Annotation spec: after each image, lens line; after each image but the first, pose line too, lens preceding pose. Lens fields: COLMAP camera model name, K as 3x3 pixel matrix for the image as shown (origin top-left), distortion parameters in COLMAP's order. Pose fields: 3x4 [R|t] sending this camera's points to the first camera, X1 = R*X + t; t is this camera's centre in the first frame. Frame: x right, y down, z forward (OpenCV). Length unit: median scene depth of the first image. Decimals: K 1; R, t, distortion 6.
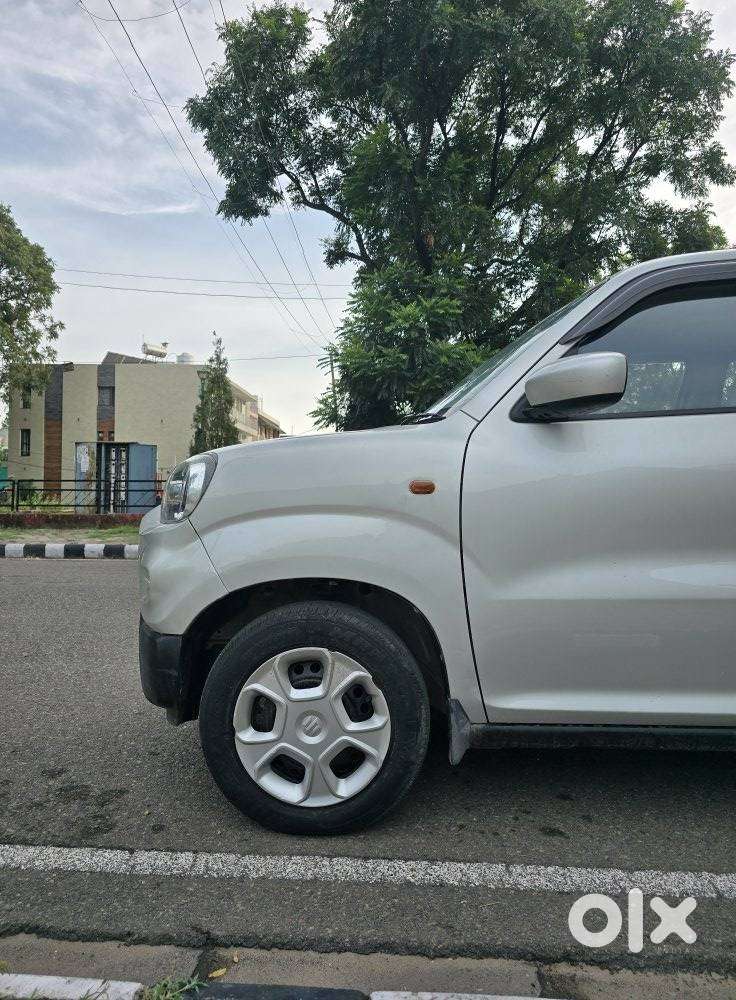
lens RADIAL K [[657.6, 0, 368.0], [0, 657.6, 500.0], [0, 0, 1]] dist [0.055685, -0.046630]
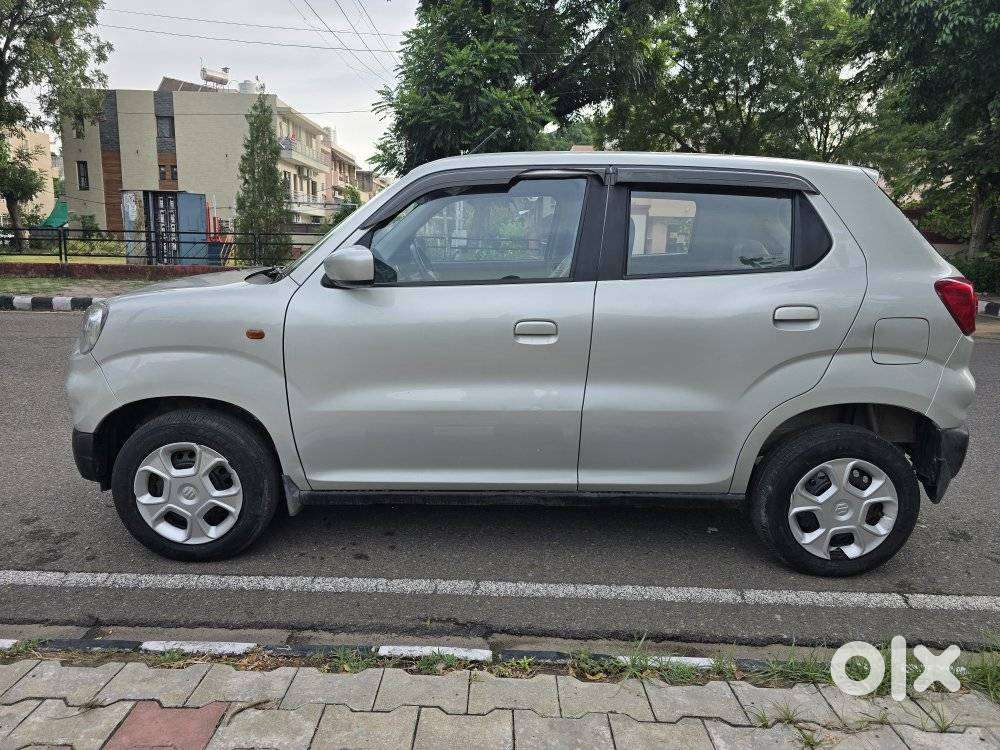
lens RADIAL K [[661.1, 0, 483.2], [0, 661.1, 356.6], [0, 0, 1]] dist [0.042348, -0.024345]
pose [[0.999008, 0.005677, 0.044162, 0.467264], [-0.013393, 0.984218, 0.176453, -0.212124], [-0.042464, -0.176870, 0.983318, -0.401876]]
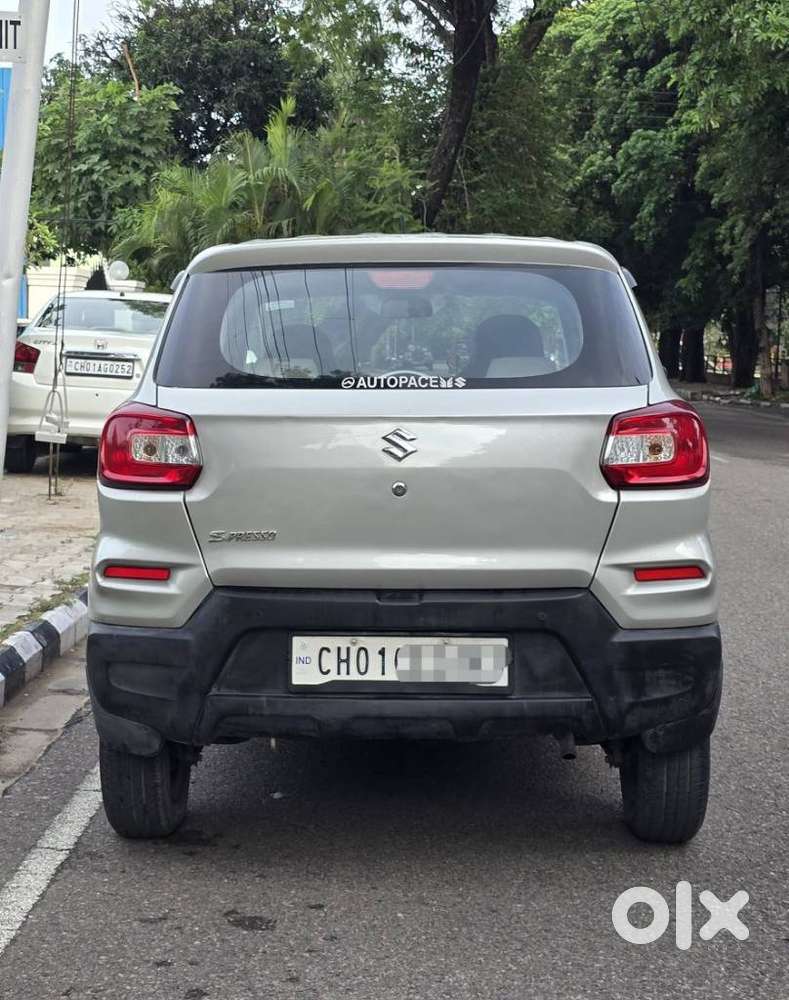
lens RADIAL K [[1790.6, 0, 337.5], [0, 1790.6, 481.2], [0, 0, 1]] dist [0.237236, -0.716391]
pose [[0.018156, 0.072524, -0.997201, 3.876517], [-0.024088, 0.997108, 0.072078, -0.219648], [0.999545, 0.022712, 0.019851, 1.123280]]
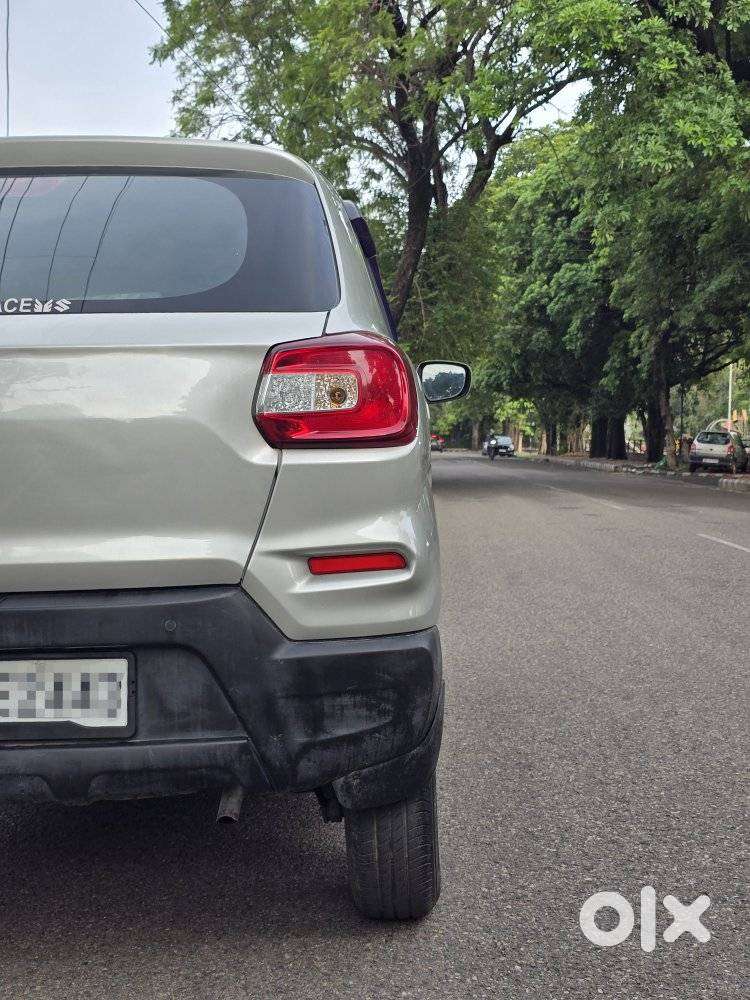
lens RADIAL K [[1349.6, 0, 373.1], [0, 1349.6, 494.3], [0, 0, 1]] dist [0.201681, -0.574606]
pose [[0.027956, 0.034261, -0.999022, 2.841779], [-0.003056, 0.999411, 0.034189, -0.051437], [0.999604, 0.002097, 0.028045, 1.580978]]
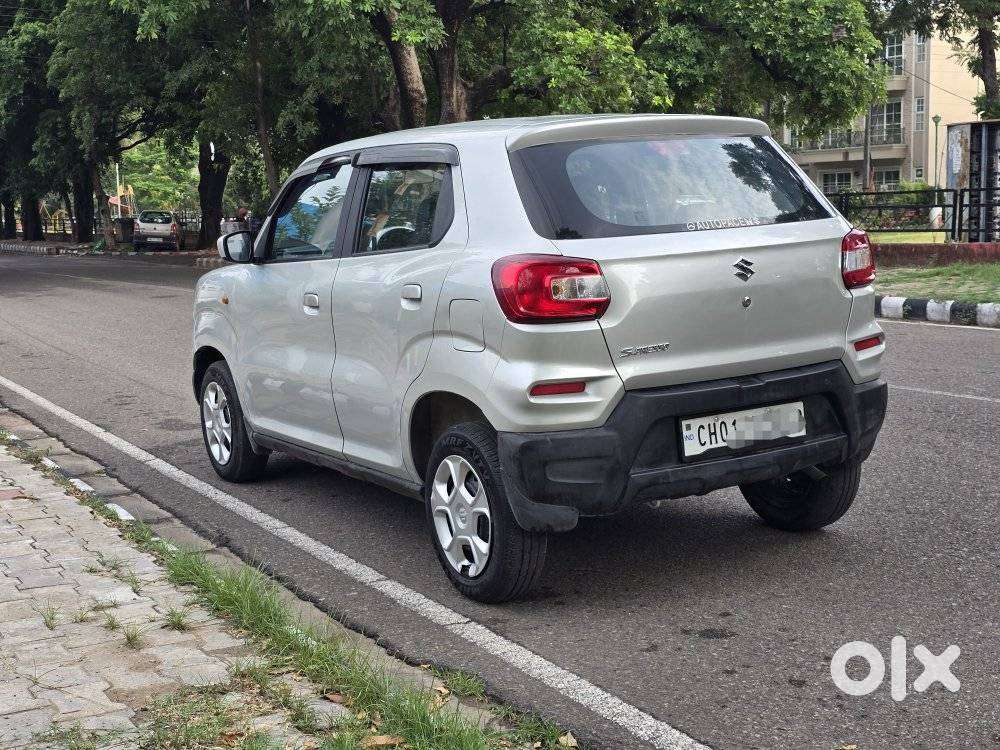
lens RADIAL K [[1349.6, 0, 500.0], [0, 1349.6, 375.0], [0, 0, 1]] dist [0.201681, -0.574606]
pose [[0.550999, 0.083212, -0.830347, 3.325312], [0.034294, 0.991918, 0.122161, -0.222689], [0.833801, -0.095787, 0.543692, -0.394102]]
